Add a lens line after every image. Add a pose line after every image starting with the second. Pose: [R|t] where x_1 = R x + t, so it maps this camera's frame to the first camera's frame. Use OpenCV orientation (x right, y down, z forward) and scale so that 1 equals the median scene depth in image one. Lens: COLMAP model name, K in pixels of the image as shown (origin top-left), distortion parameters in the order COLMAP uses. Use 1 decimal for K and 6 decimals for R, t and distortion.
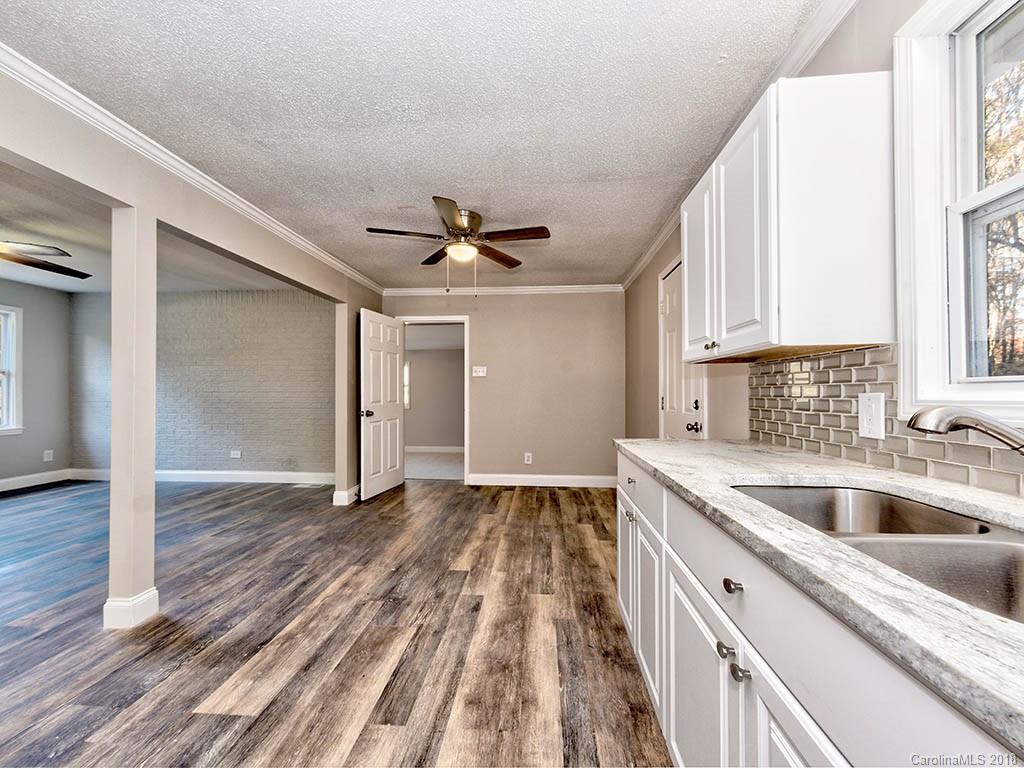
lens RADIAL K [[406.3, 0, 507.8], [0, 406.3, 390.6], [0, 0, 1]] dist [0.004348, 0.000140]
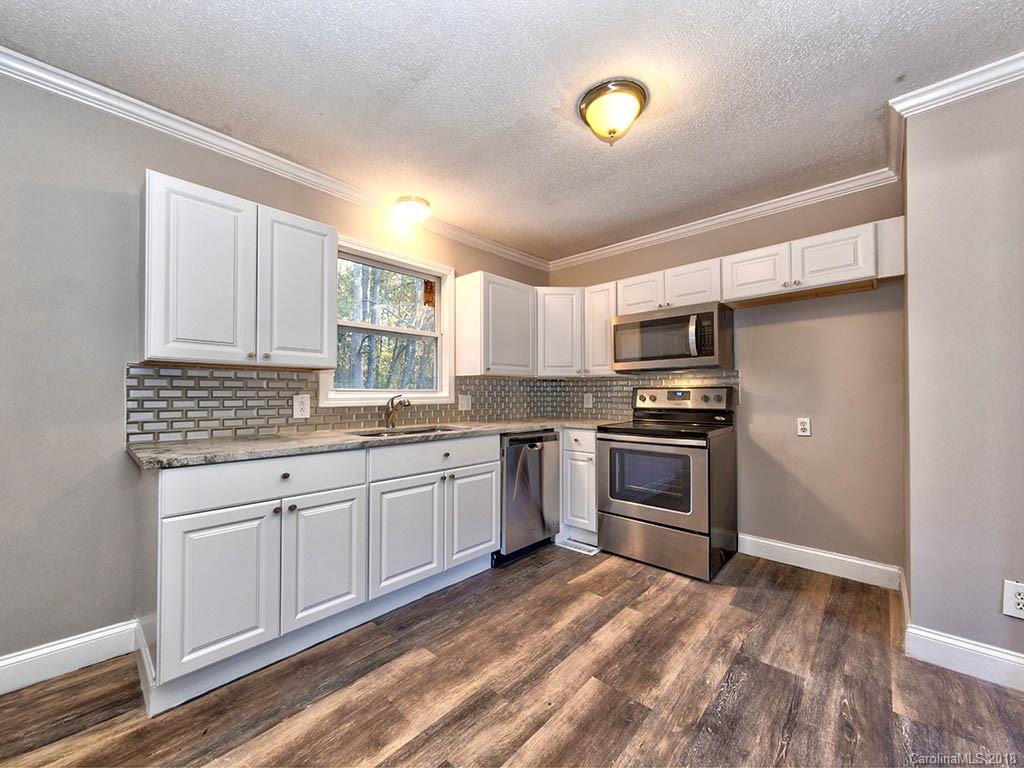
lens RADIAL K [[406.3, 0, 515.0], [0, 406.3, 391.6], [0, 0, 1]] dist [0.004348, 0.000140]
pose [[-0.795202, 0.006222, 0.606313, -0.565120], [-0.003822, 0.999876, -0.015274, 0.005892], [-0.606333, -0.014463, -0.795079, 0.995980]]
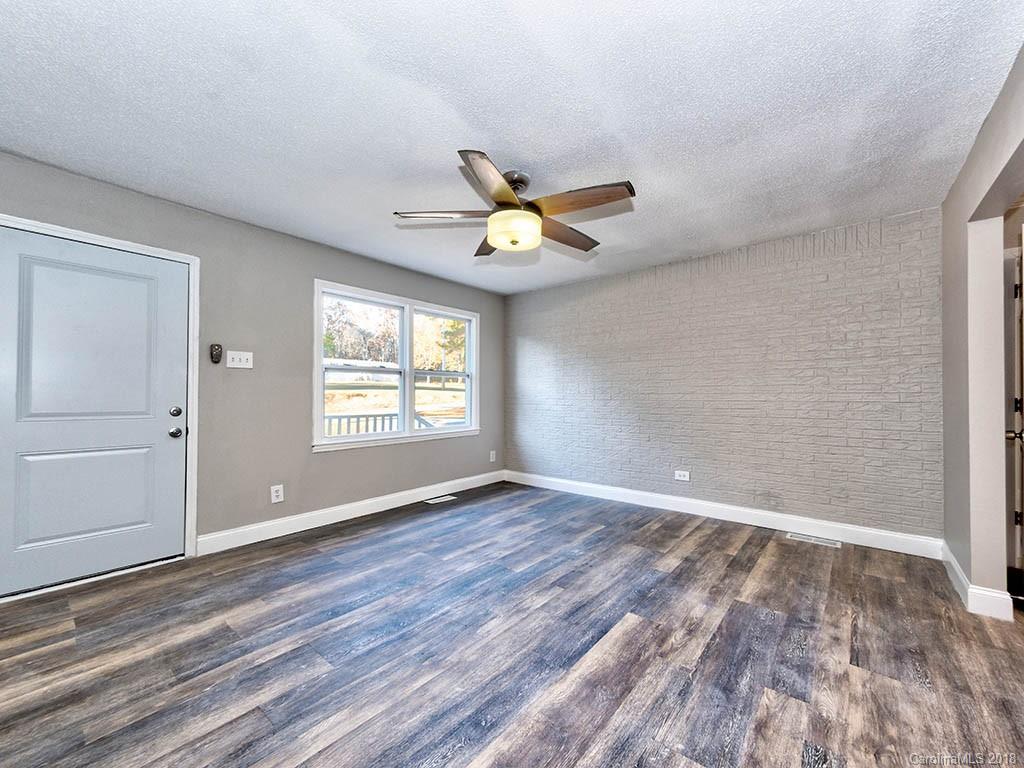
lens RADIAL K [[406.3, 0, 518.7], [0, 406.3, 400.2], [0, 0, 1]] dist [0.004348, 0.000140]
pose [[0.824689, 0.008461, -0.565524, -1.103880], [0.001332, 0.999856, 0.016901, 0.002779], [0.565586, -0.014691, 0.824559, 0.445246]]
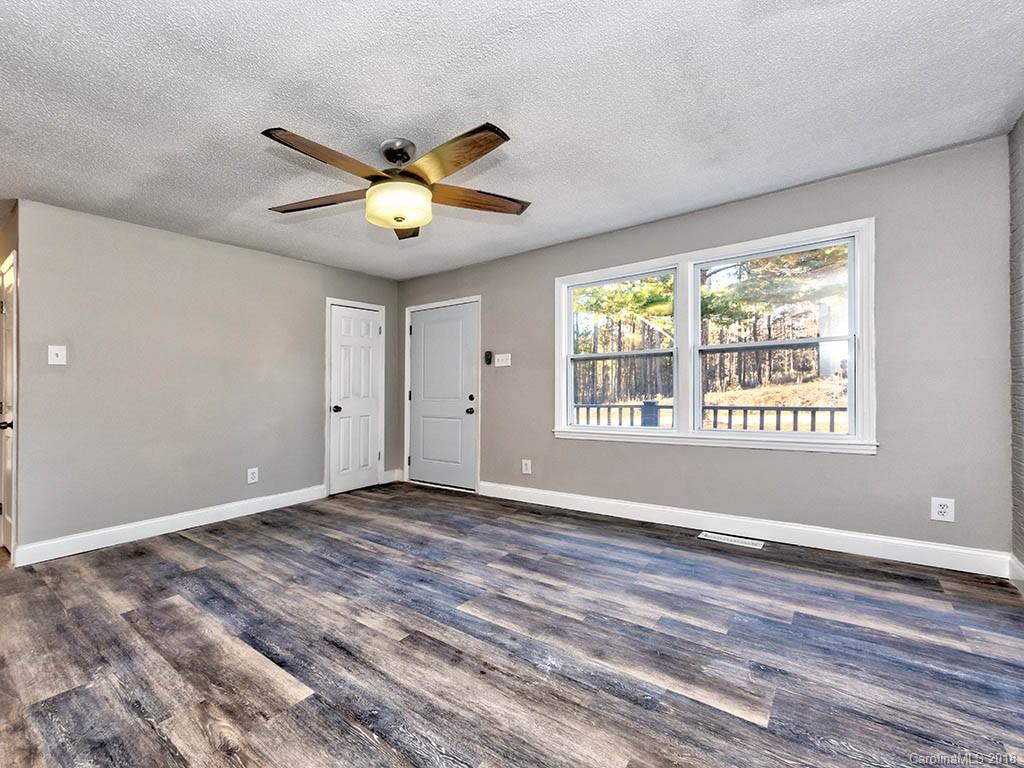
lens RADIAL K [[435.0, 0, 508.1], [0, 435.0, 387.0], [0, 0, 1]] dist [-0.006280, 0.000858]
pose [[-0.504477, 0.007981, -0.863389, -0.970587], [0.021658, 0.999760, -0.003414, 0.018587], [0.863154, -0.020422, -0.504528, 2.018821]]
